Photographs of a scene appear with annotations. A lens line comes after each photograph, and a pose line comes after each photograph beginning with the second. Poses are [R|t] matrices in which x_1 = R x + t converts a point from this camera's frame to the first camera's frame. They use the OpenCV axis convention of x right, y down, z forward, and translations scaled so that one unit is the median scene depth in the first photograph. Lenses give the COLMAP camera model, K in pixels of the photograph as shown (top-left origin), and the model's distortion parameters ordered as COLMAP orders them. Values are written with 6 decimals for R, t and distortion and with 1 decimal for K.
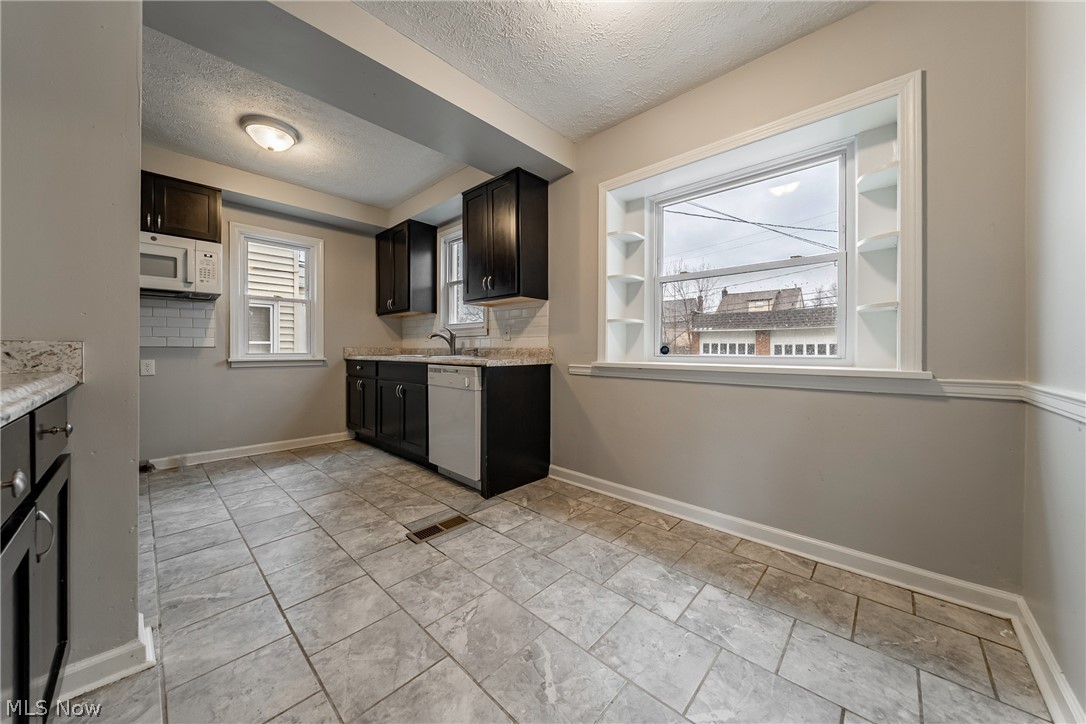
lens RADIAL K [[375.5, 0, 545.9], [0, 375.5, 351.4], [0, 0, 1]] dist [0.000038, -0.000070]
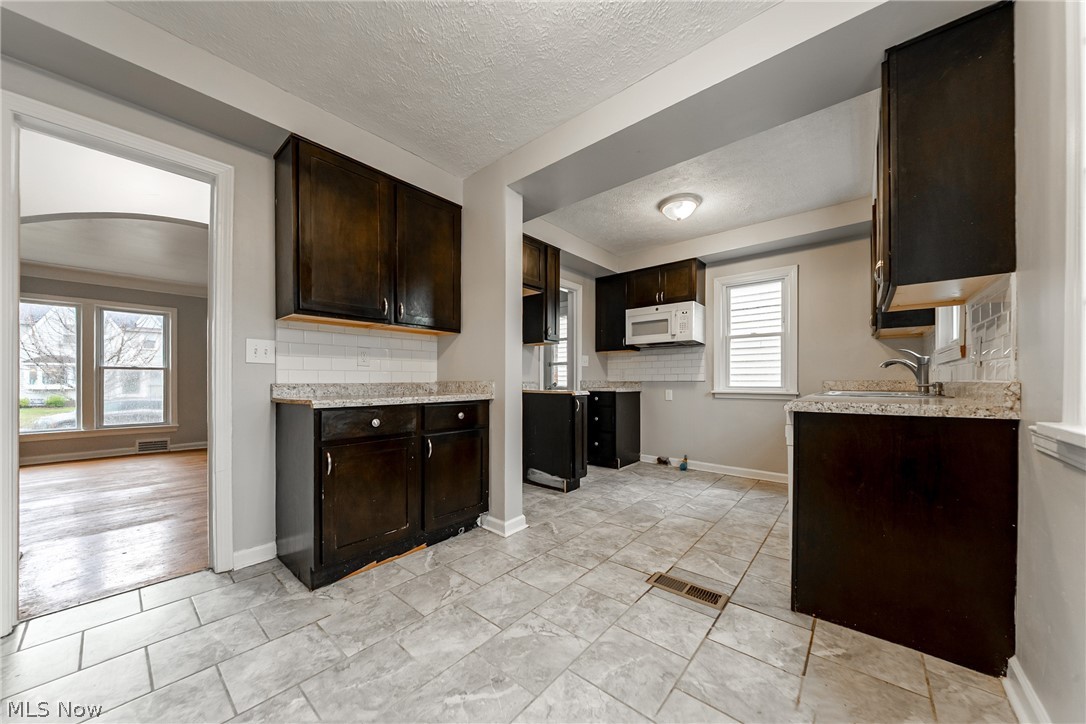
lens RADIAL K [[377.4, 0, 540.2], [0, 377.4, 380.4], [0, 0, 1]] dist [-0.000636, -0.000296]
pose [[0.038454, -0.003050, -0.999256, 0.545034], [-0.002903, 0.999991, -0.003164, -0.011941], [0.999256, 0.003022, 0.038445, 0.579547]]
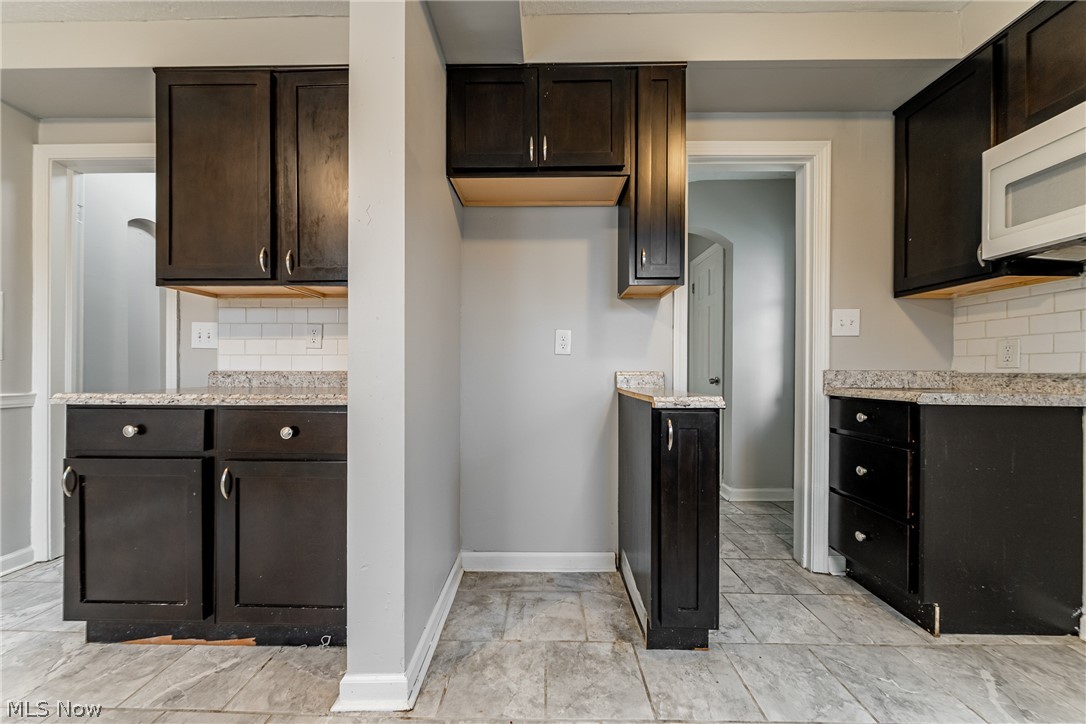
lens RADIAL K [[381.2, 0, 541.0], [0, 381.2, 367.6], [0, 0, 1]] dist [-0.001077, -0.000067]
pose [[-0.744238, -0.008322, -0.667863, -0.413493], [-0.008194, 0.999961, -0.003329, -0.015651], [0.667864, 0.002995, -0.744277, 1.079358]]
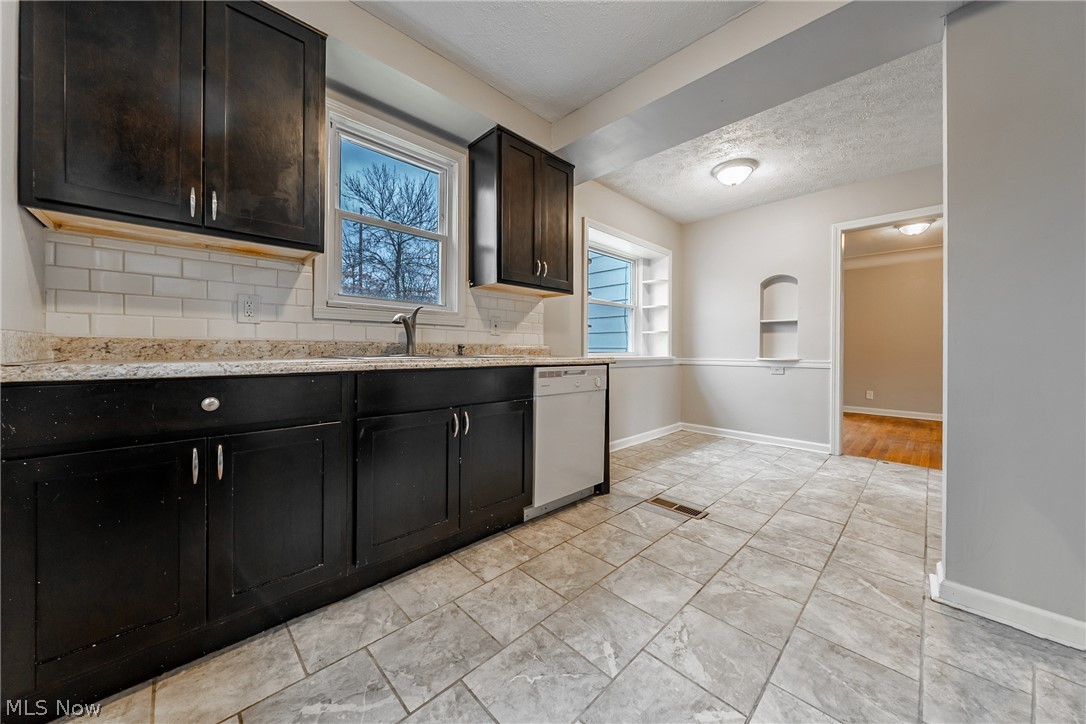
lens RADIAL K [[375.5, 0, 545.9], [0, 375.5, 351.4], [0, 0, 1]] dist [0.000038, -0.000070]
pose [[0.050442, -0.005254, 0.998713, -1.309921], [-0.004335, 0.999976, 0.005480, 0.000942], [-0.998718, -0.004605, 0.050418, 1.235393]]
